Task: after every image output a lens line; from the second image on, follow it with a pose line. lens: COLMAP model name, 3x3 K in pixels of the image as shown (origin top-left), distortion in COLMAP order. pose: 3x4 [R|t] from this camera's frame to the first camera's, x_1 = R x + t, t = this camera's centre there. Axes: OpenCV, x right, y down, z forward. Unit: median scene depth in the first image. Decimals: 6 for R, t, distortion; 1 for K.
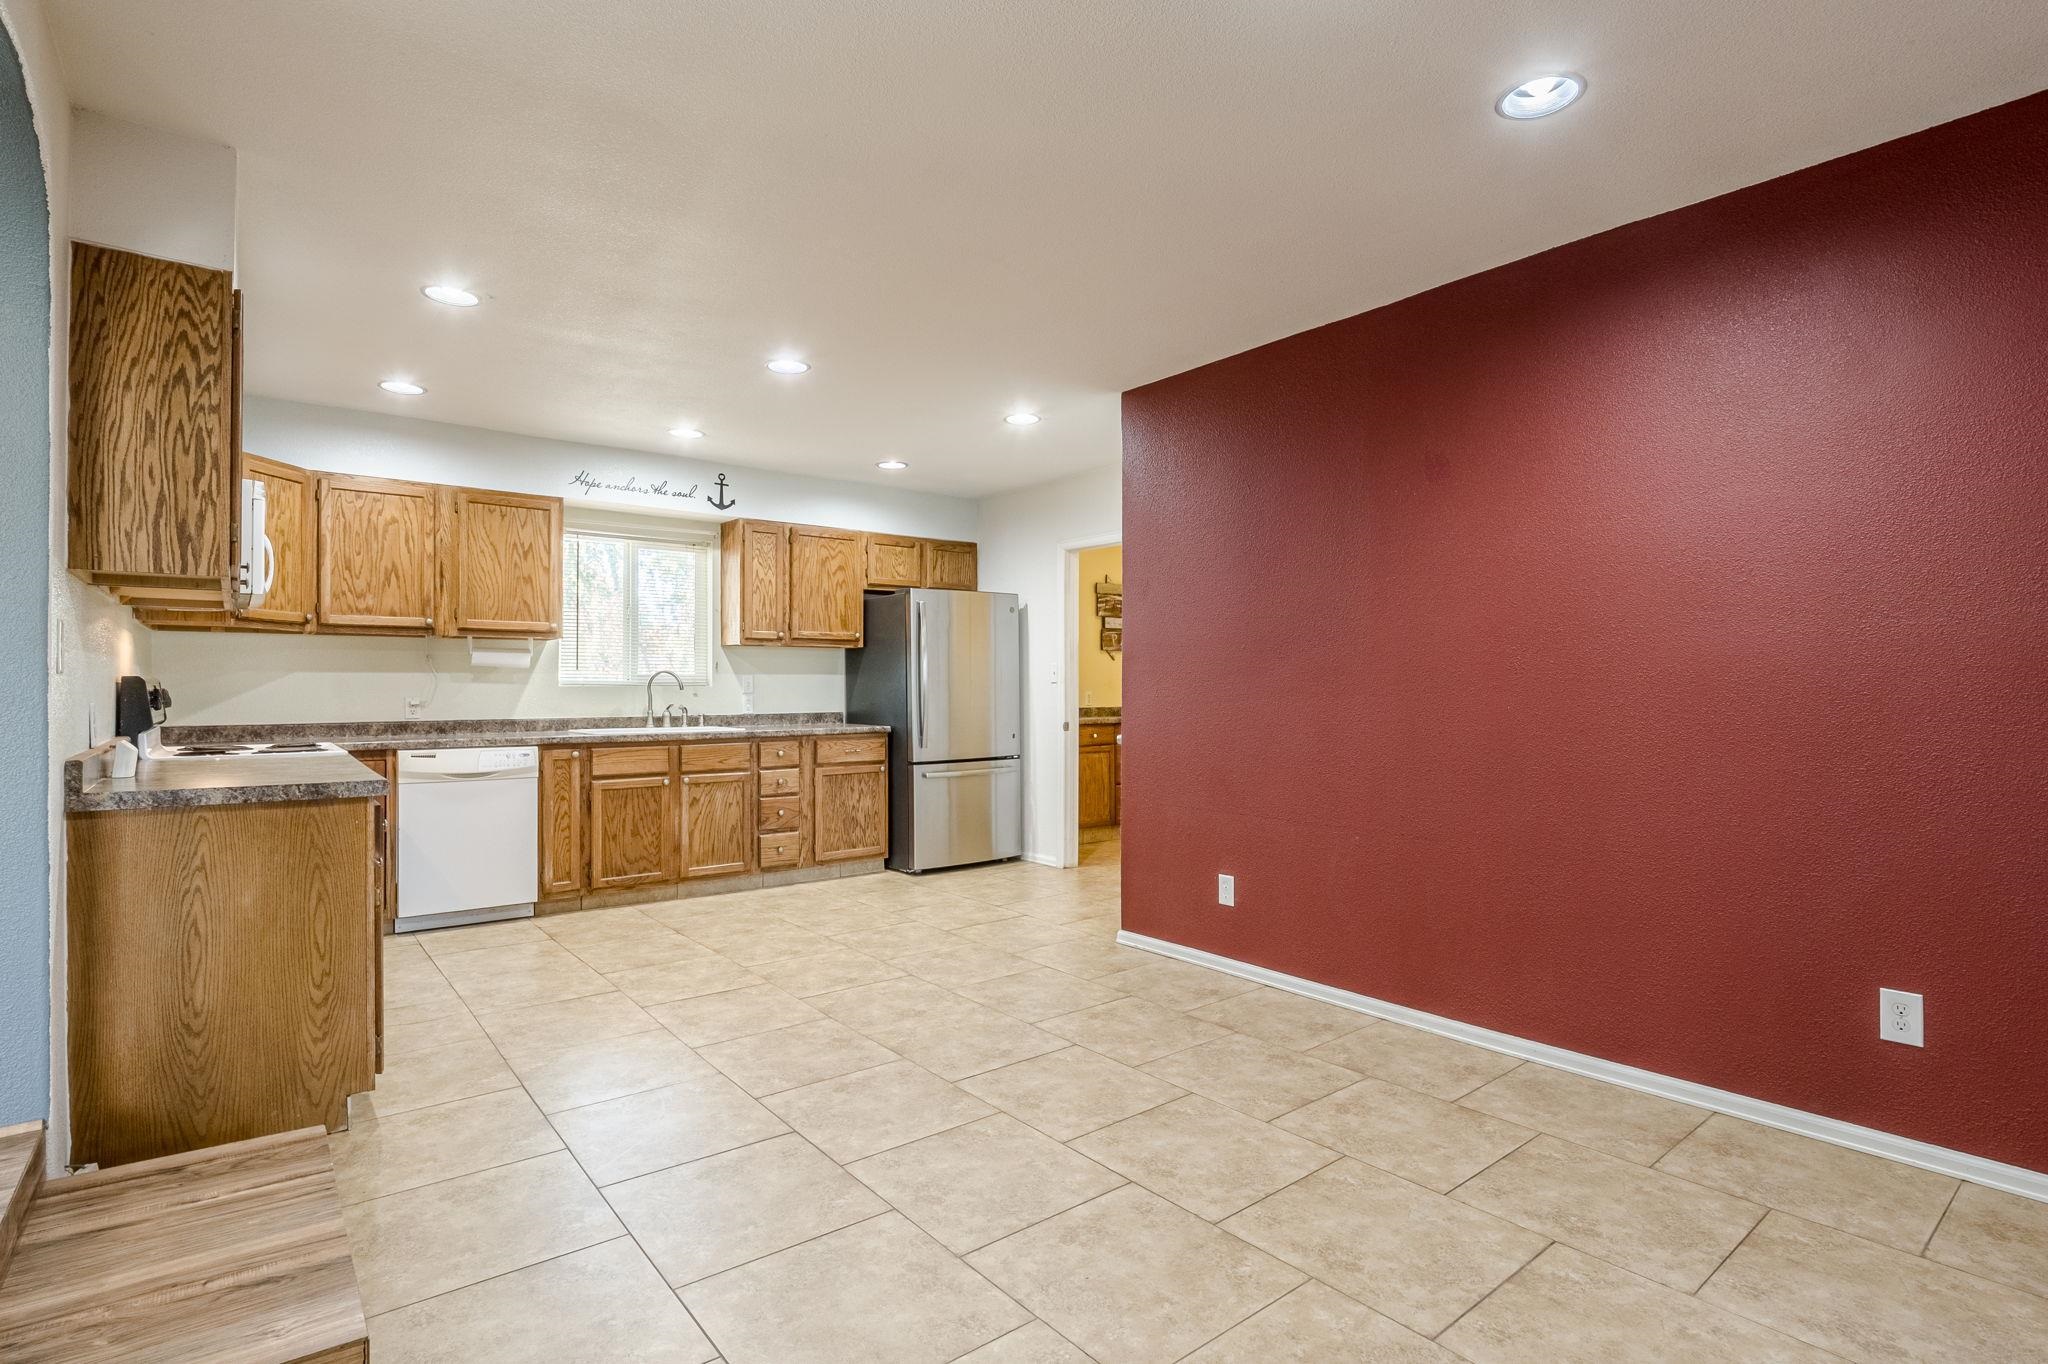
lens RADIAL K [[985.0, 0, 1021.9], [0, 985.0, 682.2], [0, 0, 1]] dist [-0.014239, 0.000219]
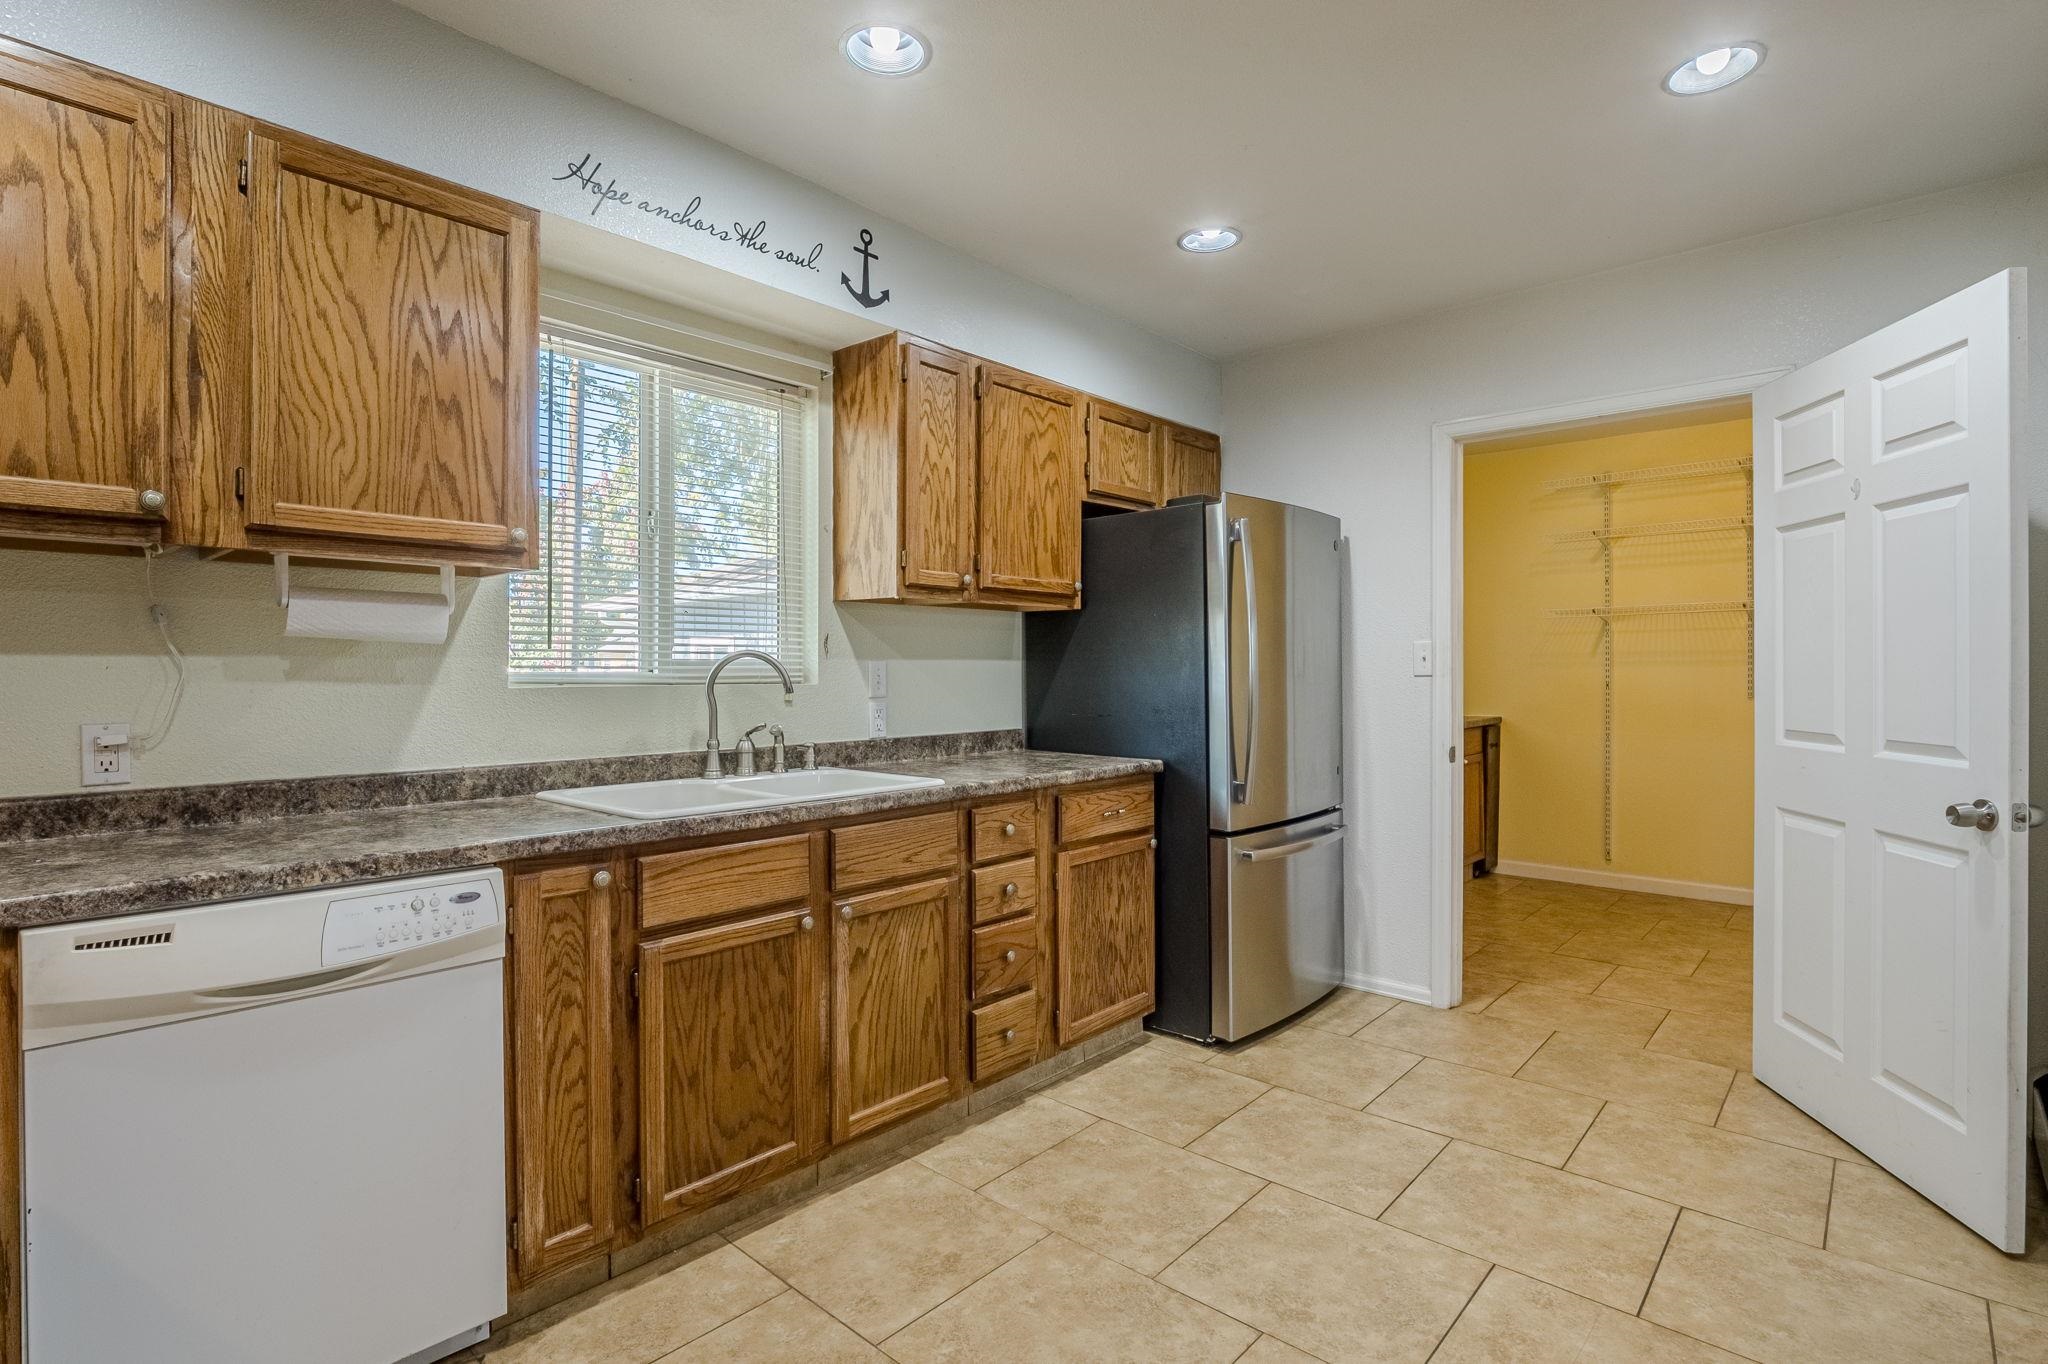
lens RADIAL K [[985.0, 0, 1014.9], [0, 985.0, 672.8], [0, 0, 1]] dist [-0.014239, 0.000219]
pose [[0.987284, 0.000162, 0.158964, -0.326295], [-0.001414, 0.999969, 0.007767, -0.005995], [-0.158958, -0.007893, 0.987254, 0.555113]]
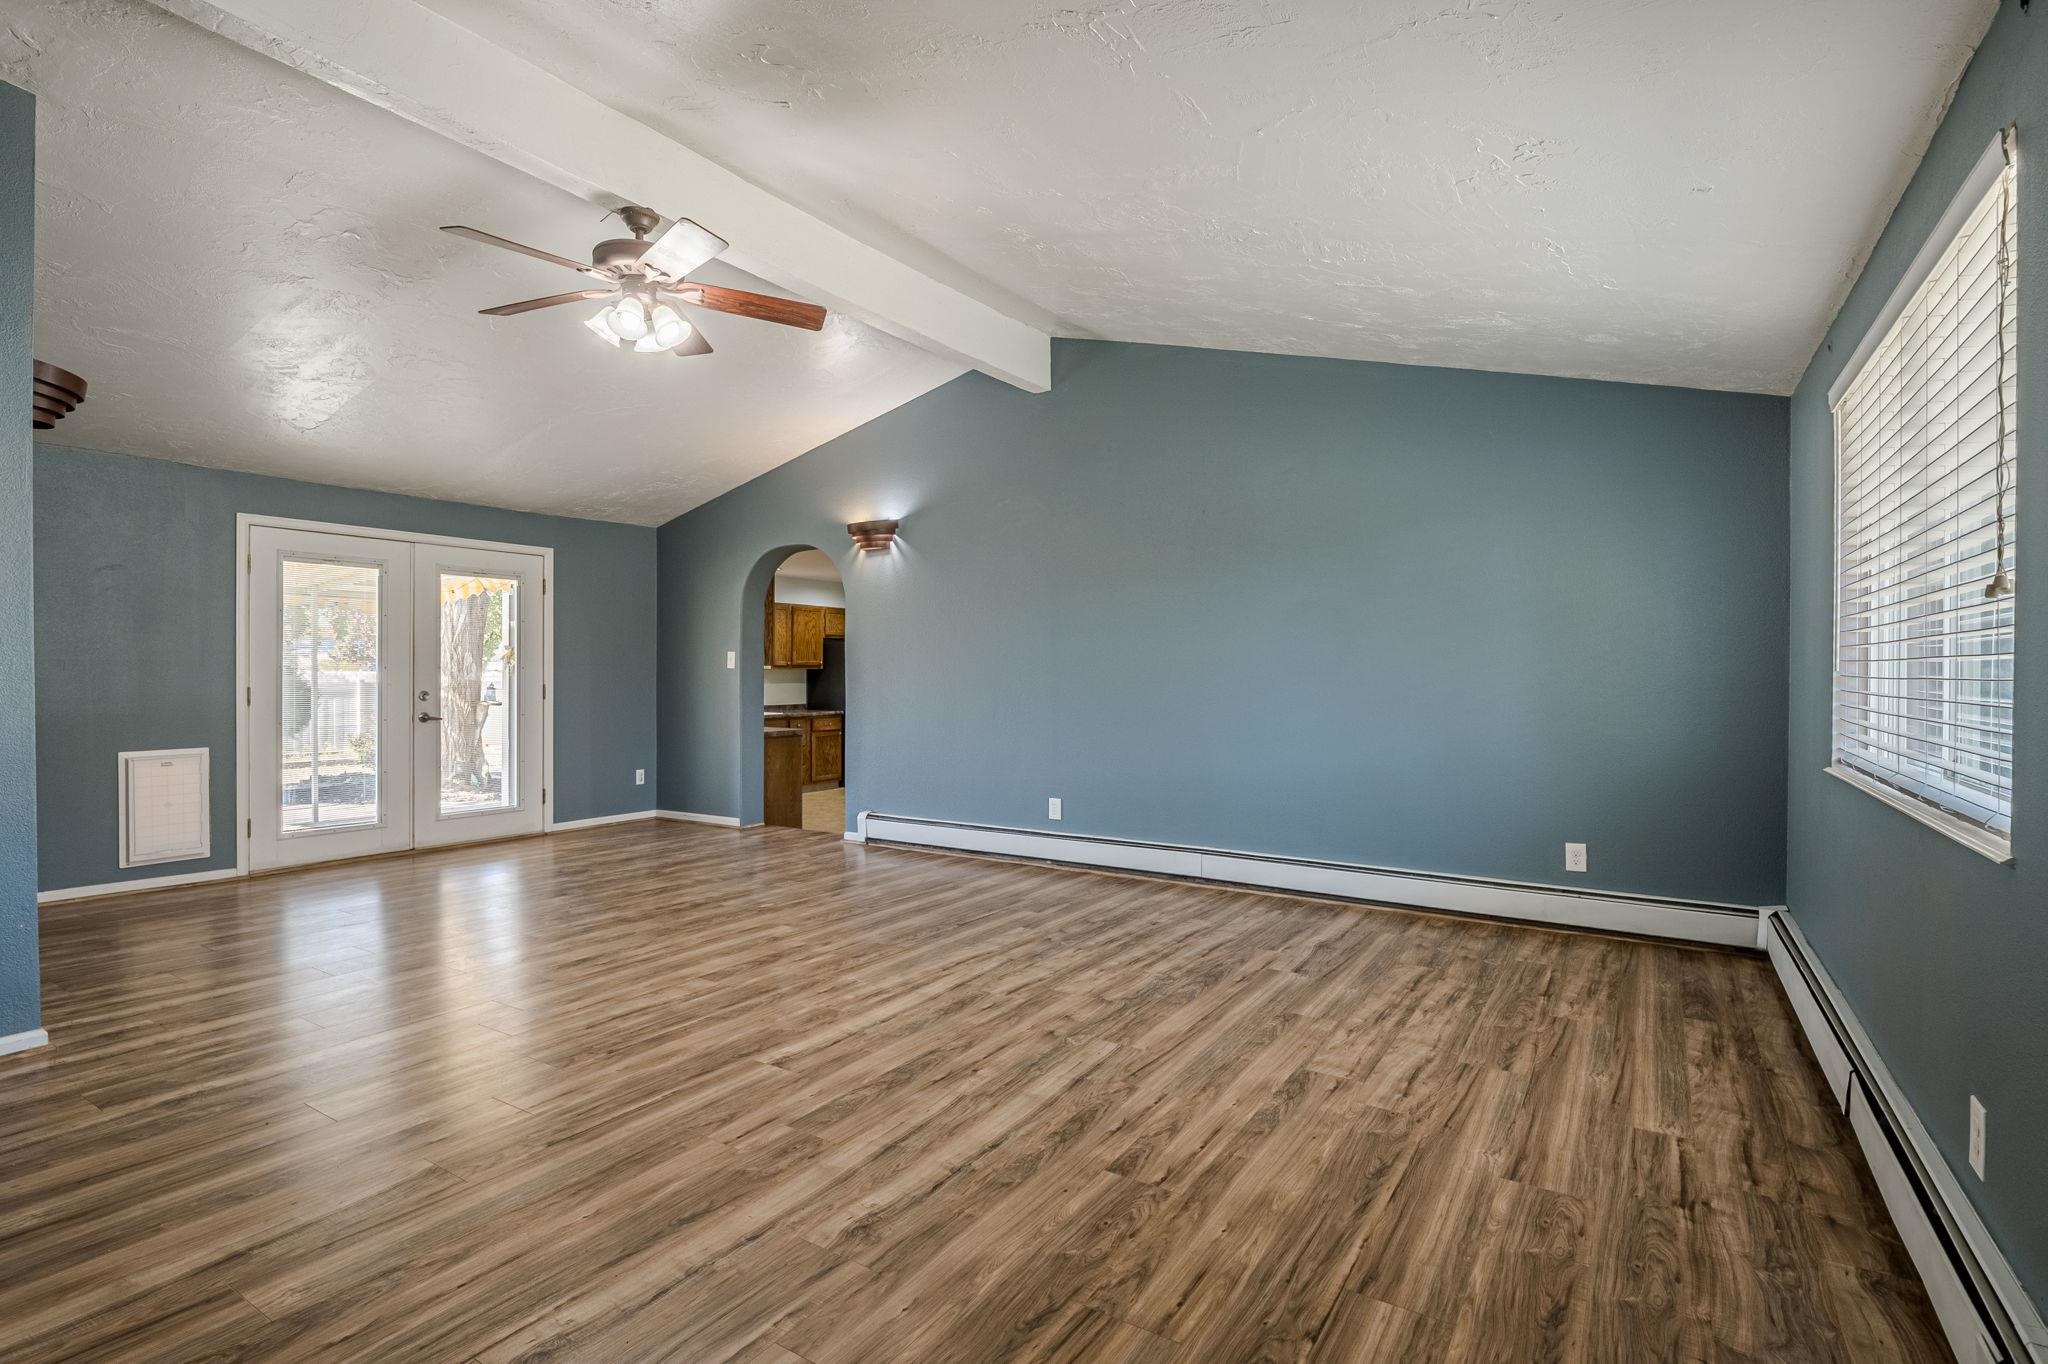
lens RADIAL K [[985.0, 0, 1007.8], [0, 985.0, 681.5], [0, 0, 1]] dist [-0.014239, 0.000219]
pose [[0.948802, 0.002696, 0.315860, -0.484287], [-0.007613, 0.999868, 0.014336, -0.048426], [-0.315779, -0.016007, 0.948698, -1.018944]]
